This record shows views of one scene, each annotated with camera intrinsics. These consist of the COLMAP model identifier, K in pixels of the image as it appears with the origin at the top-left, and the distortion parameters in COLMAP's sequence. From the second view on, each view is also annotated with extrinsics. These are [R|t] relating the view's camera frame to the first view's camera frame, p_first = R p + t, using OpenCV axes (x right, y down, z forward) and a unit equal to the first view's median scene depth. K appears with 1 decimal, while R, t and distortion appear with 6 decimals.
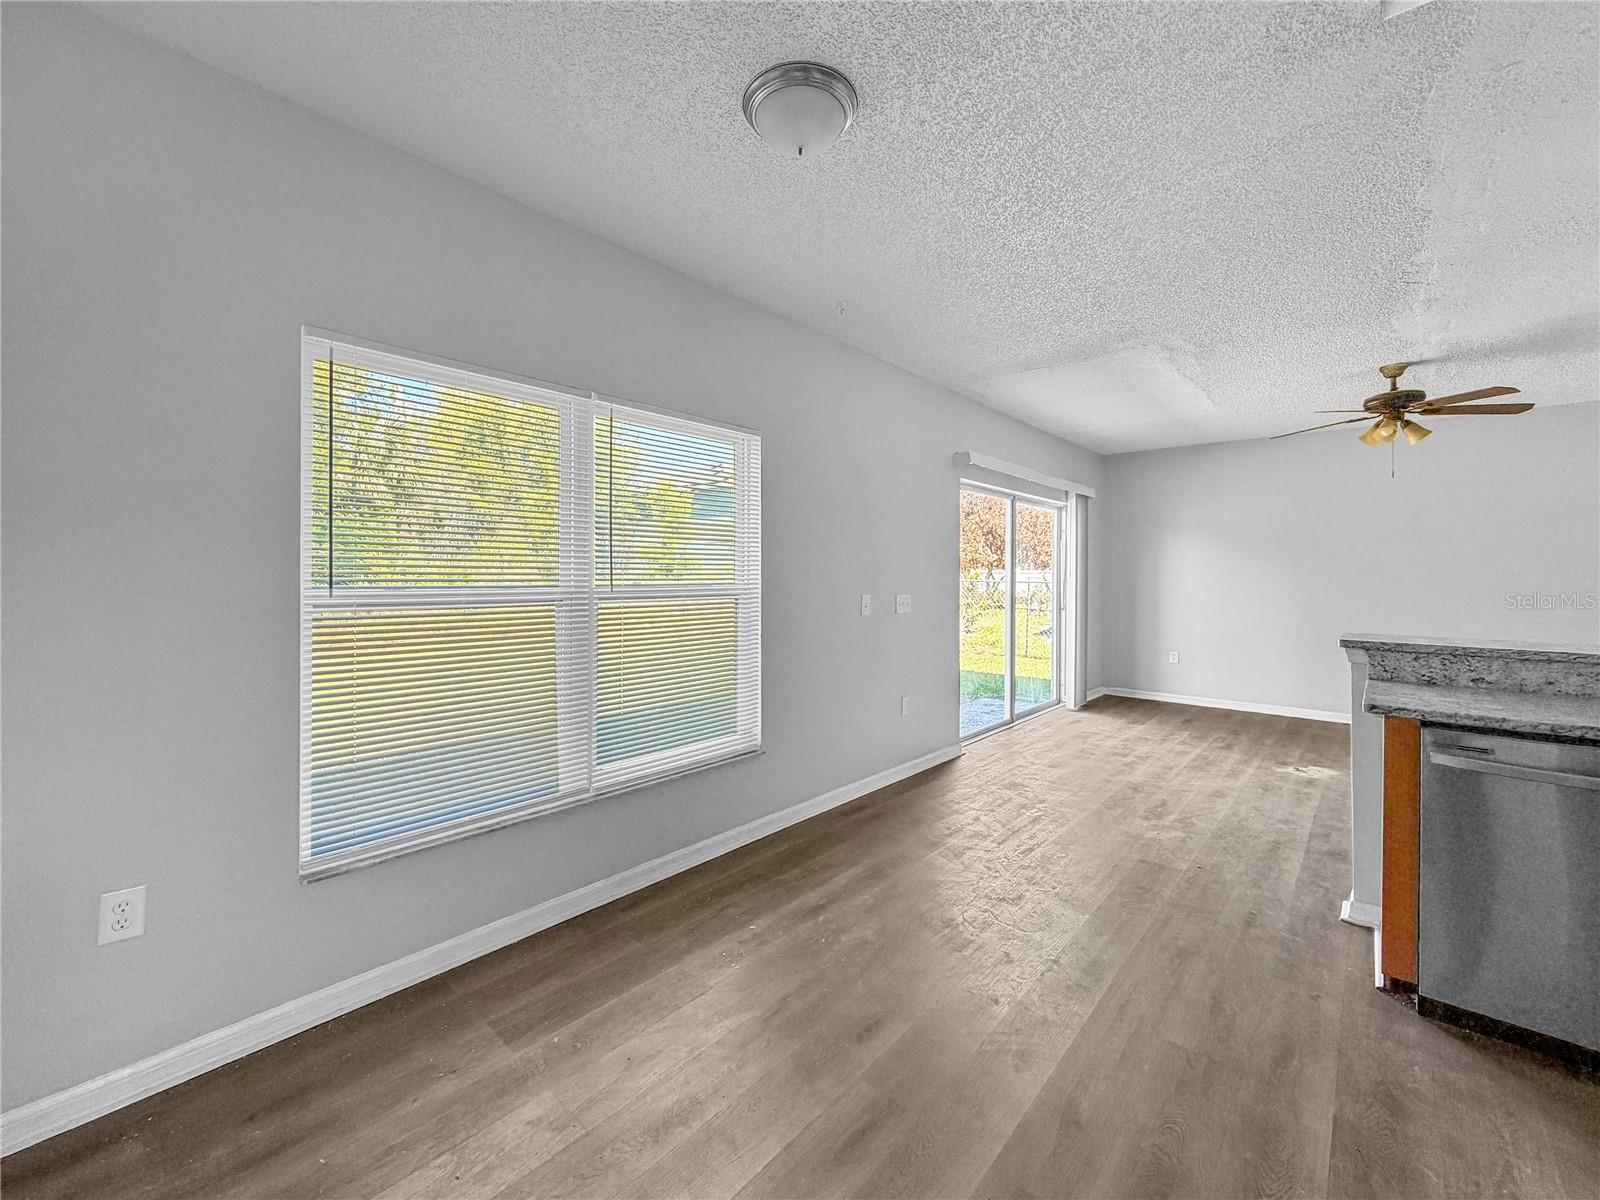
lens RADIAL K [[634.8, 0, 794.5], [0, 634.8, 579.9], [0, 0, 1]] dist [0.000508, 0.000034]
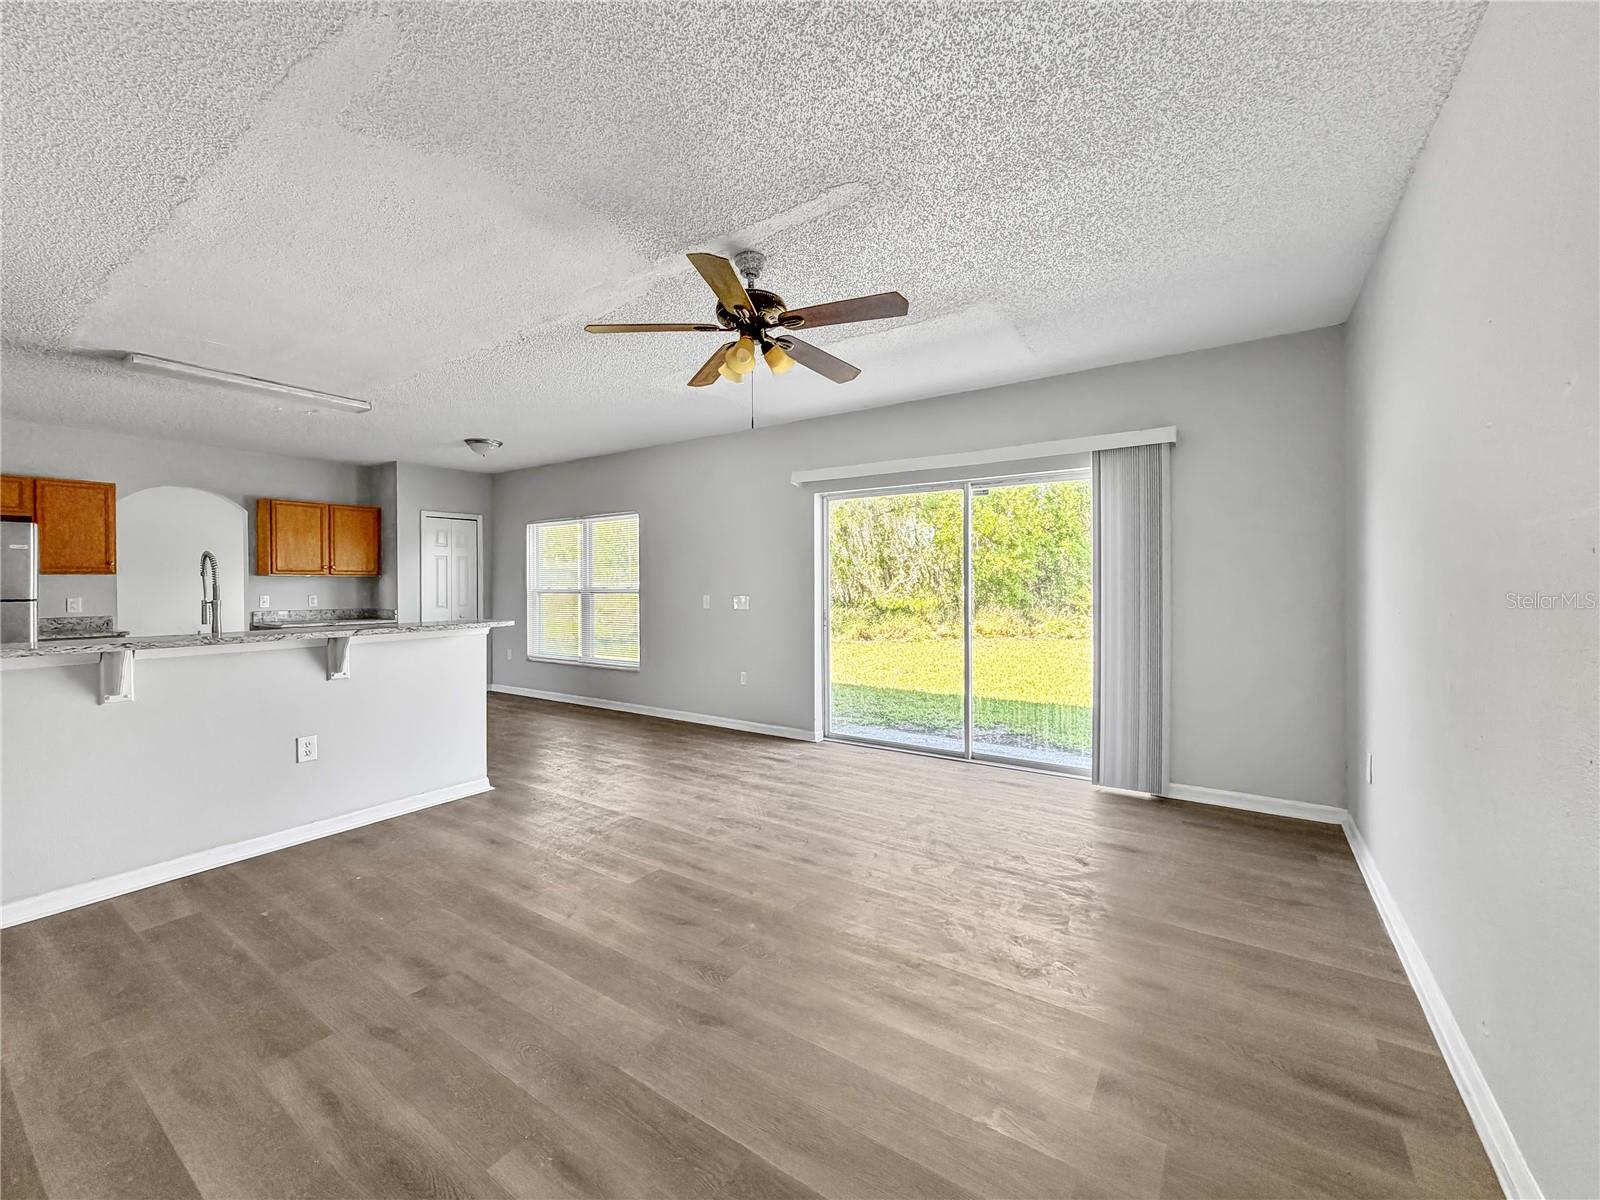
lens RADIAL K [[640.1, 0, 802.0], [0, 640.1, 588.4], [0, 0, 1]] dist [-0.000725, -0.000070]
pose [[0.163343, 0.007191, -0.986543, 1.677187], [0.002014, 0.999969, 0.007622, -0.004210], [0.986567, -0.003232, 0.163324, 0.976145]]
